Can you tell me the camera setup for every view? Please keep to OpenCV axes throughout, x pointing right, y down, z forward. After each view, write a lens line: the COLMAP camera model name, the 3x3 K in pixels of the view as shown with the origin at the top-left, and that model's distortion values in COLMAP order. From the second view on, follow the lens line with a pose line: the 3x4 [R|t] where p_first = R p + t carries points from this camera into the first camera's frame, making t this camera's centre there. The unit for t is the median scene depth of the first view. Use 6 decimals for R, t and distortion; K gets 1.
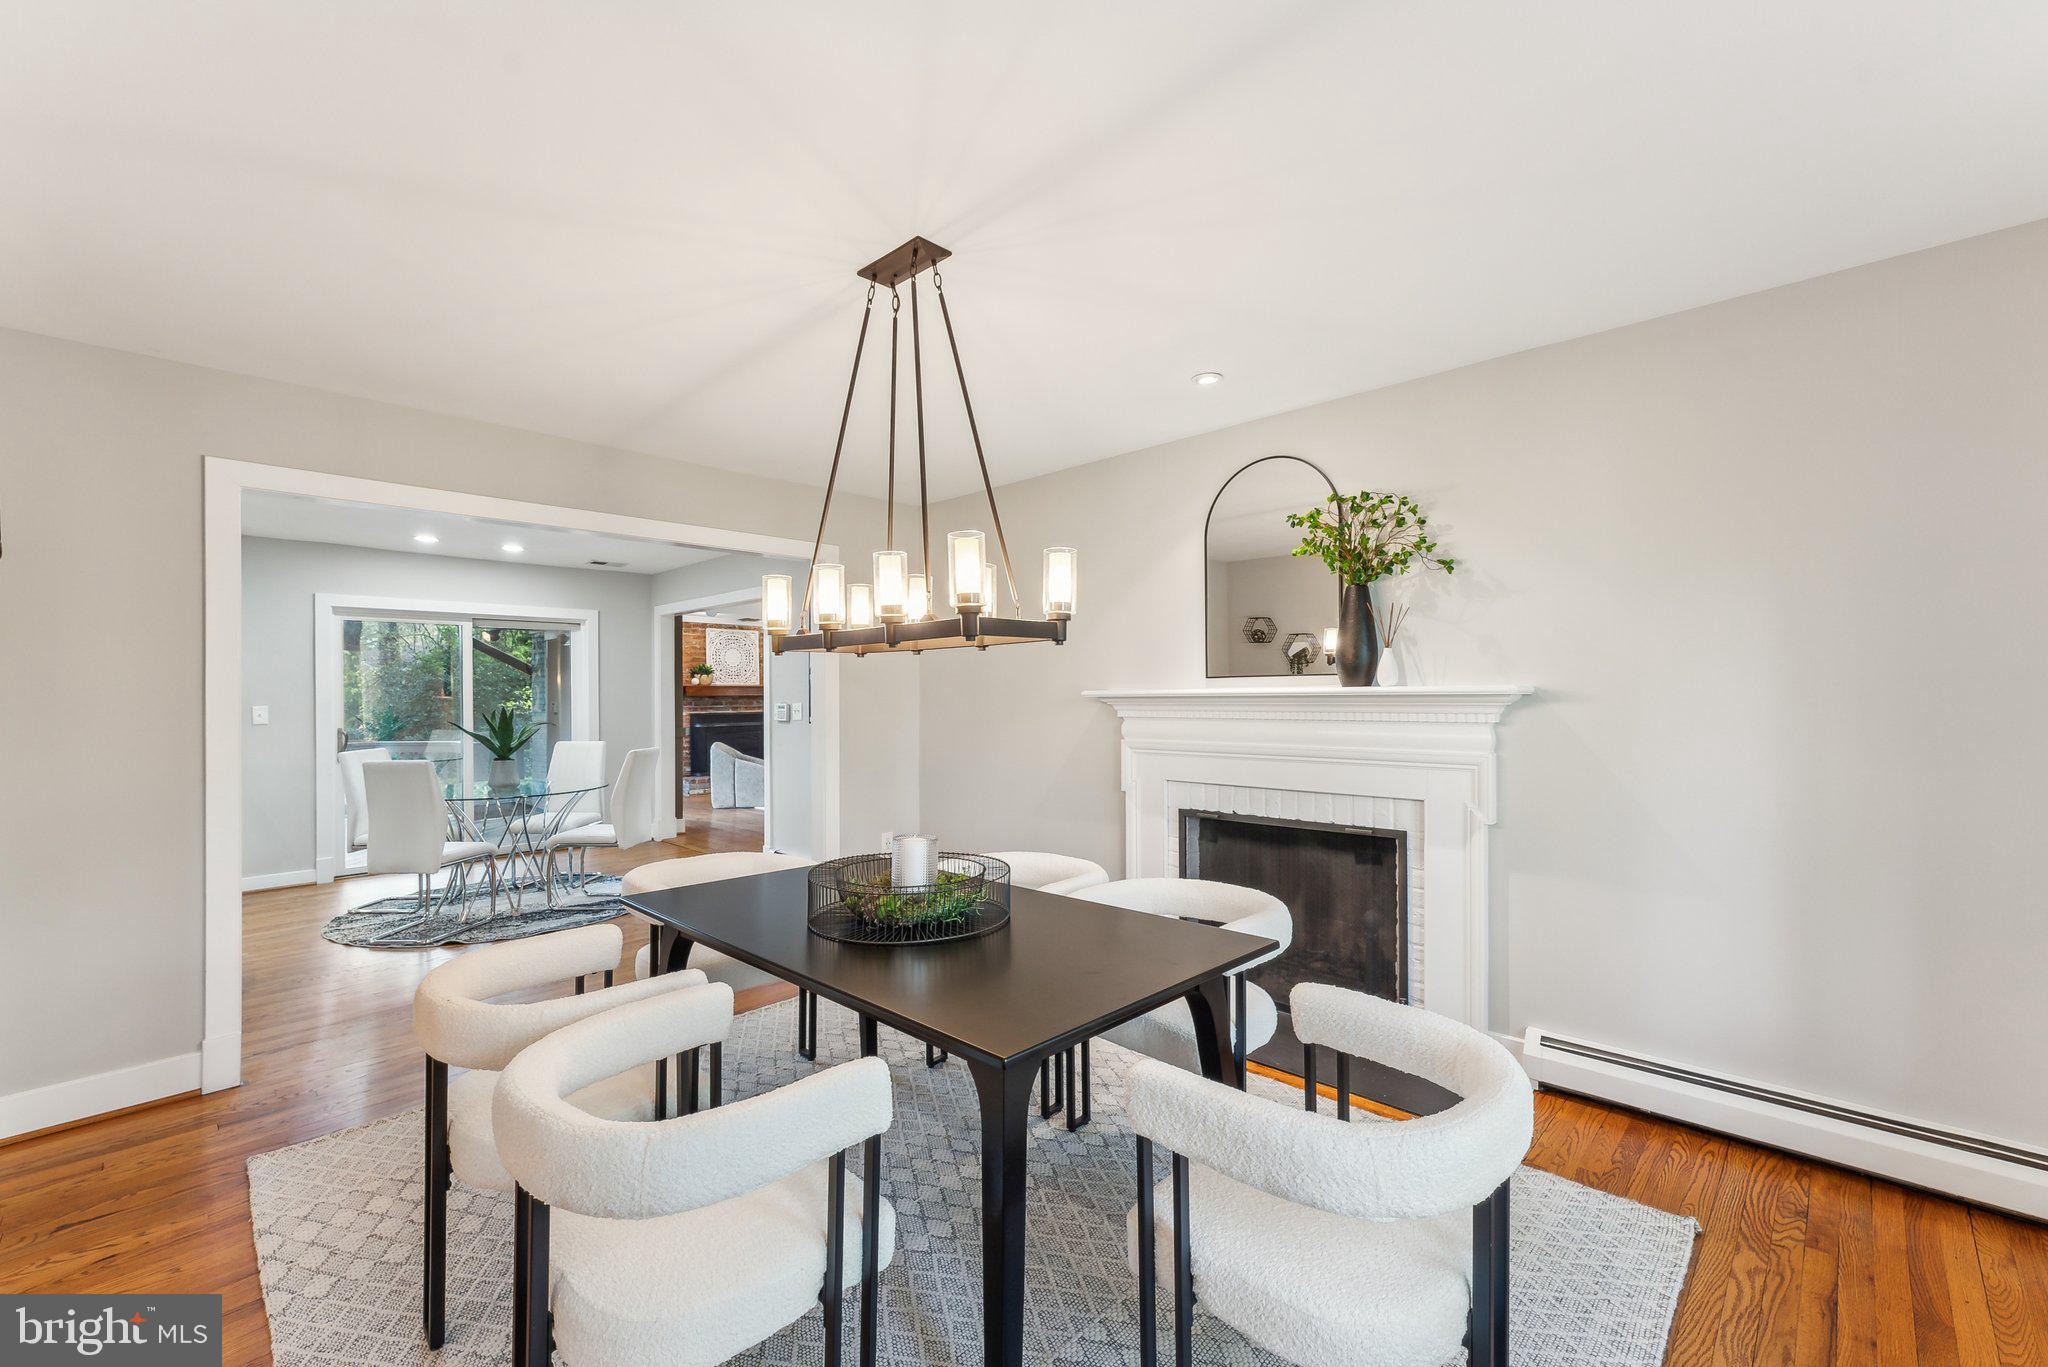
lens RADIAL K [[846.2, 0, 1016.3], [0, 846.2, 706.7], [0, 0, 1]] dist [-0.002529, -0.000302]
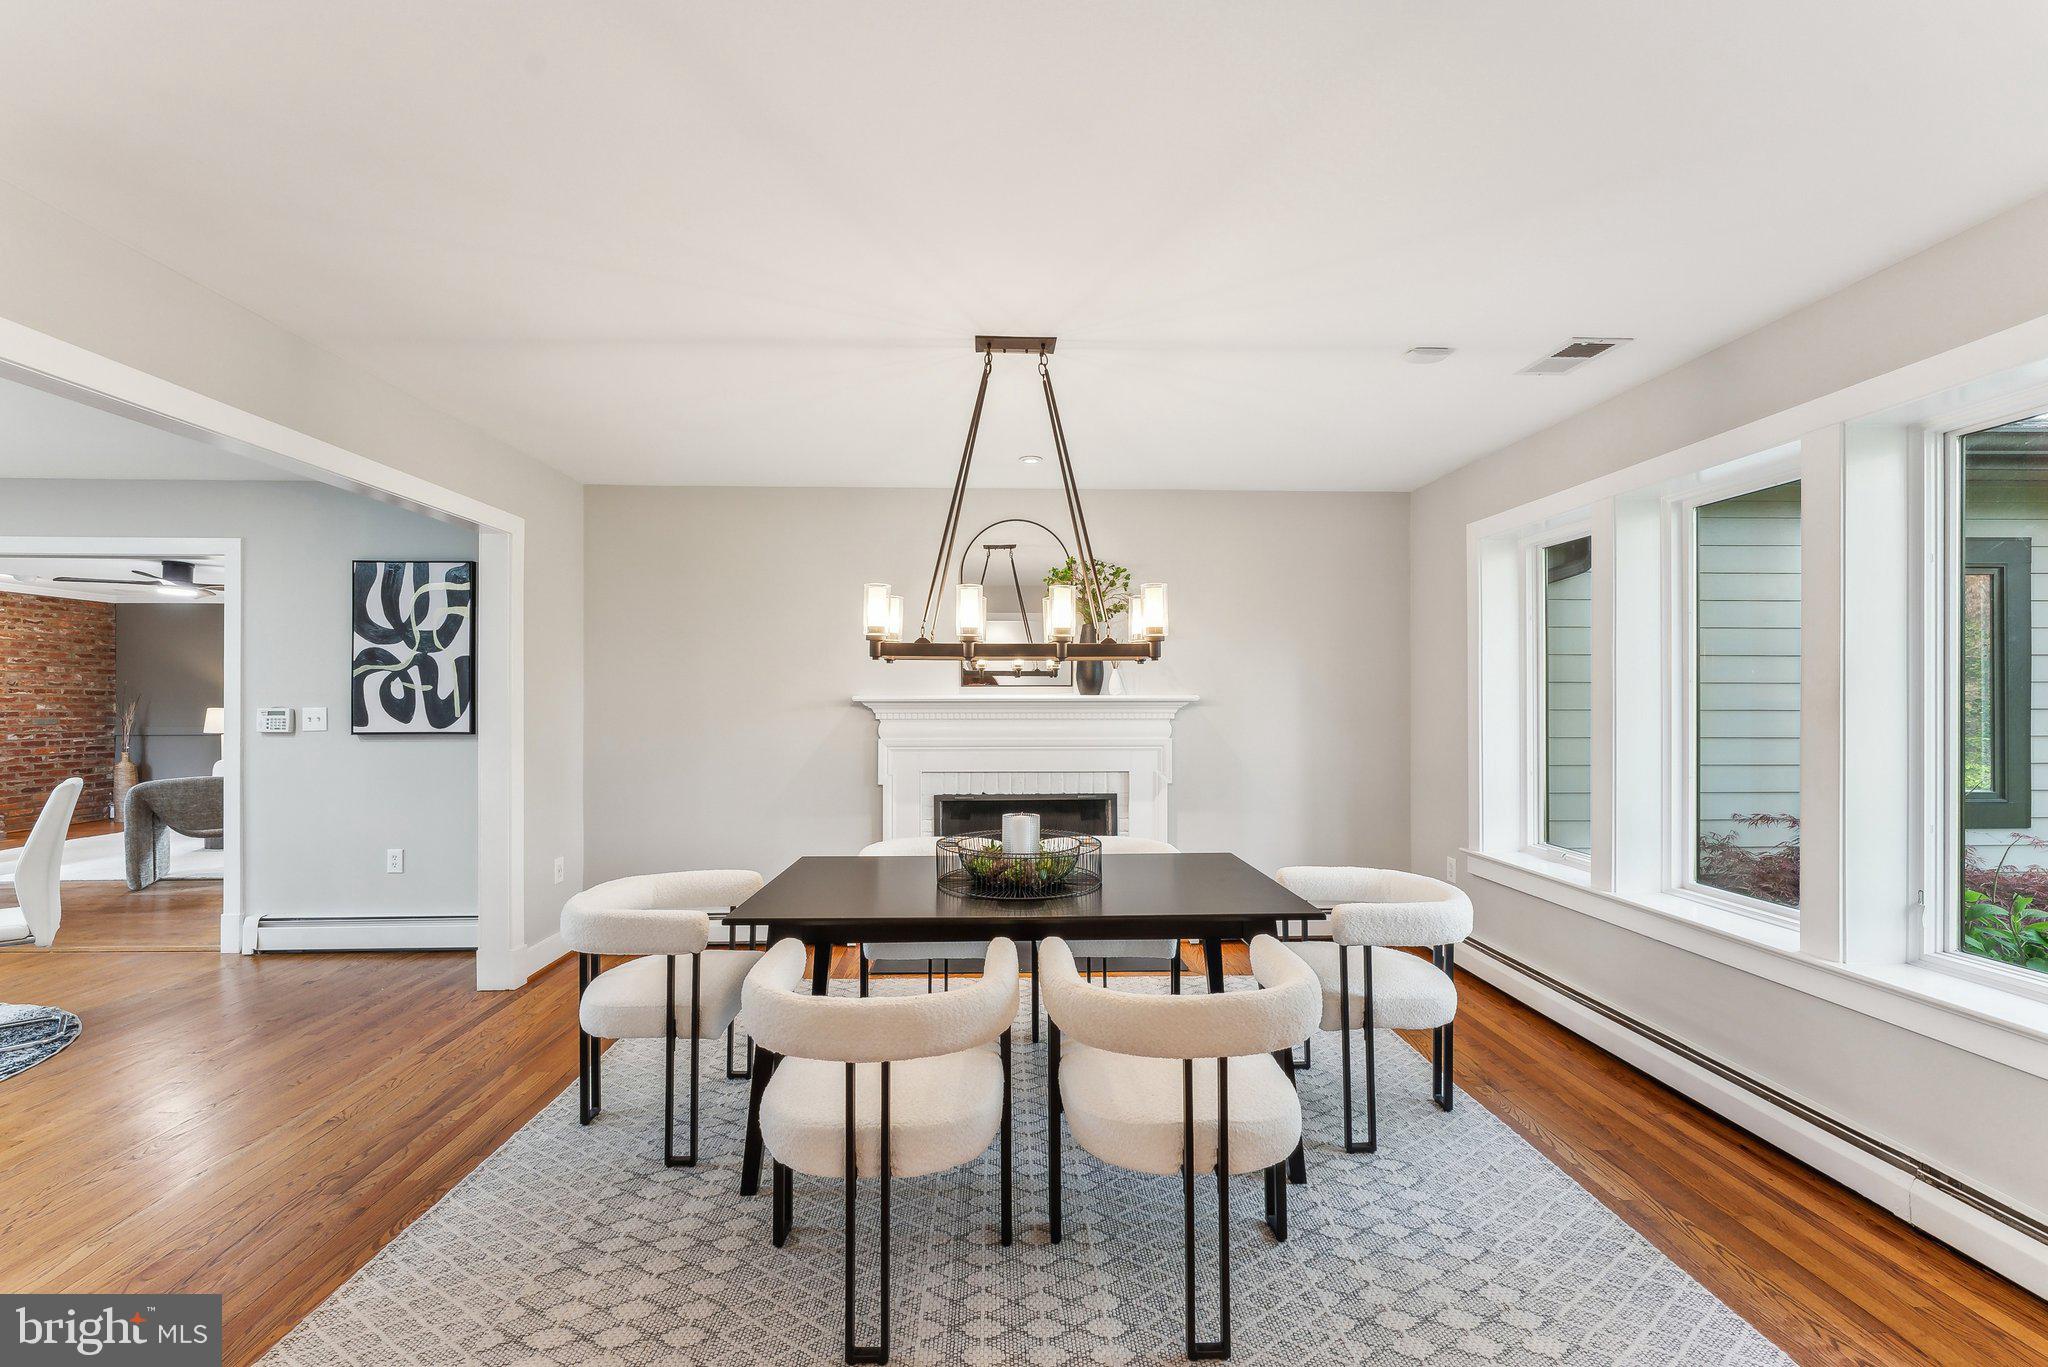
lens RADIAL K [[823.0, 0, 1021.3], [0, 823.0, 677.2], [0, 0, 1]] dist [-0.000005, -0.000093]
pose [[0.684029, 0.026184, 0.728984, -0.637424], [0.004683, 0.999177, -0.040283, 0.001760], [-0.729439, 0.030968, 0.683344, 0.124459]]
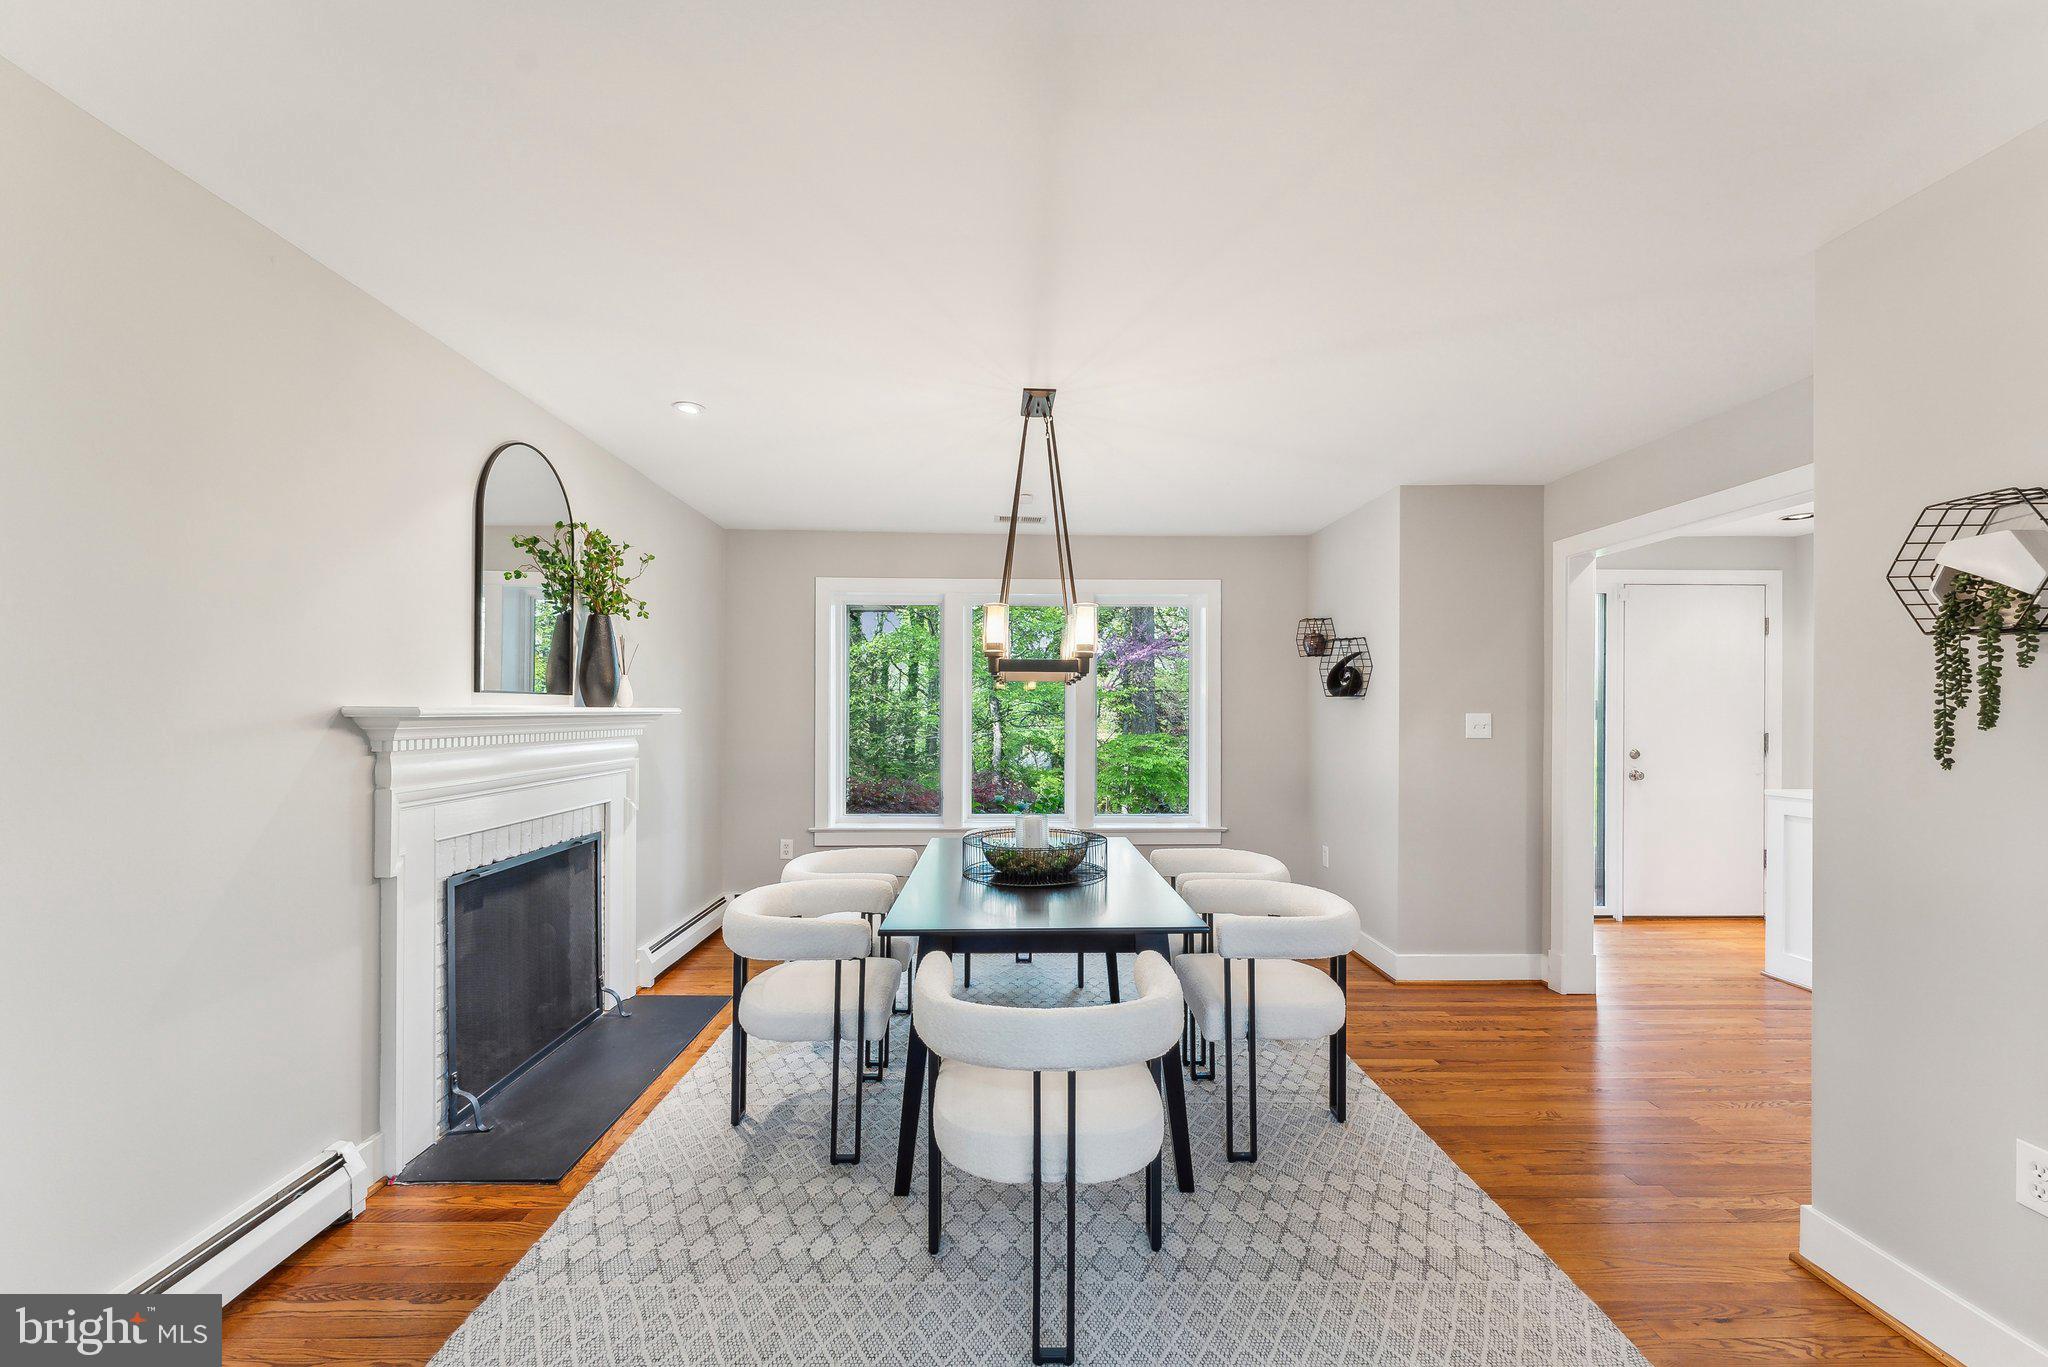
lens RADIAL K [[846.2, 0, 1016.3], [0, 846.2, 706.7], [0, 0, 1]] dist [-0.002529, -0.000302]
pose [[-0.714783, 0.004536, 0.699331, -0.698677], [0.001624, 0.999987, -0.004826, -0.017212], [-0.699344, -0.002314, -0.714781, 1.307301]]
